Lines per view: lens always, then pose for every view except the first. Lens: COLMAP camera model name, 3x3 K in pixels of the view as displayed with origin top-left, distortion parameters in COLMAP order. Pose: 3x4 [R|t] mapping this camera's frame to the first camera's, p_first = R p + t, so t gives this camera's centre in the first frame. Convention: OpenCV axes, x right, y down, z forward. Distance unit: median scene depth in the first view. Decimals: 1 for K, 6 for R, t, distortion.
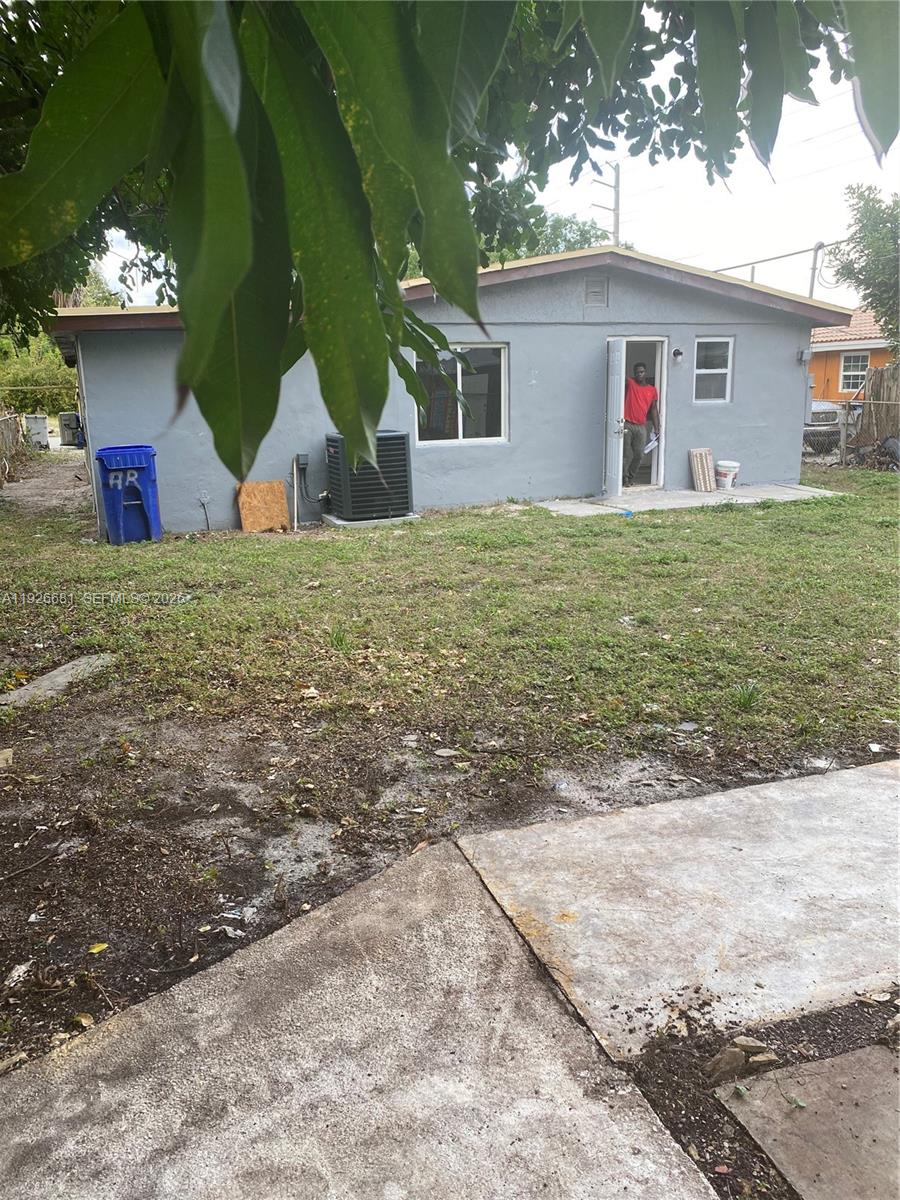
lens RADIAL K [[922.1, 0, 471.6], [0, 922.1, 597.5], [0, 0, 1]] dist [0.007801, -0.005727]
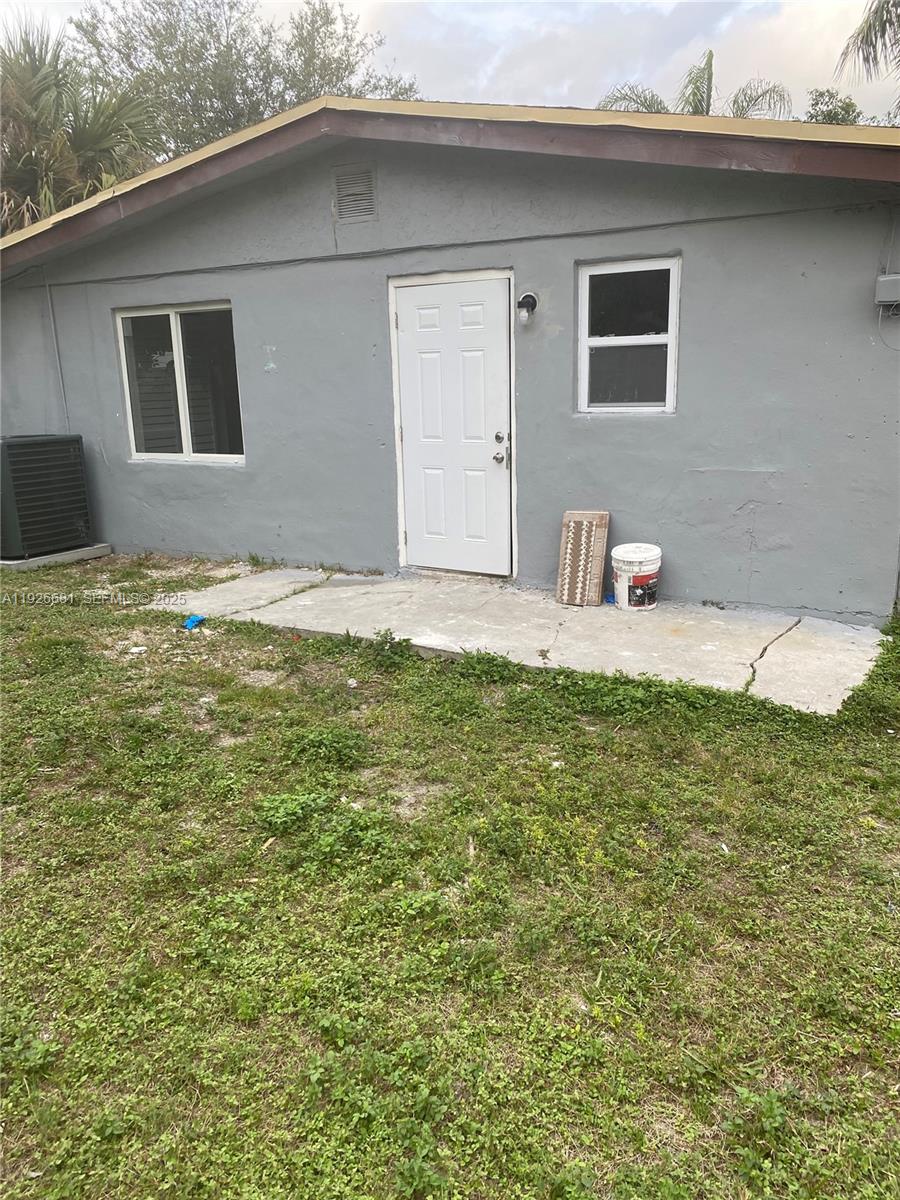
lens RADIAL K [[926.9, 0, 454.6], [0, 926.9, 603.5], [0, 0, 1]] dist [0.032185, -0.003834]
pose [[0.636273, 0.193541, -0.746793, 0.610125], [-0.163440, 0.979864, 0.114693, -0.171429], [0.753953, 0.049080, 0.655093, 0.701828]]
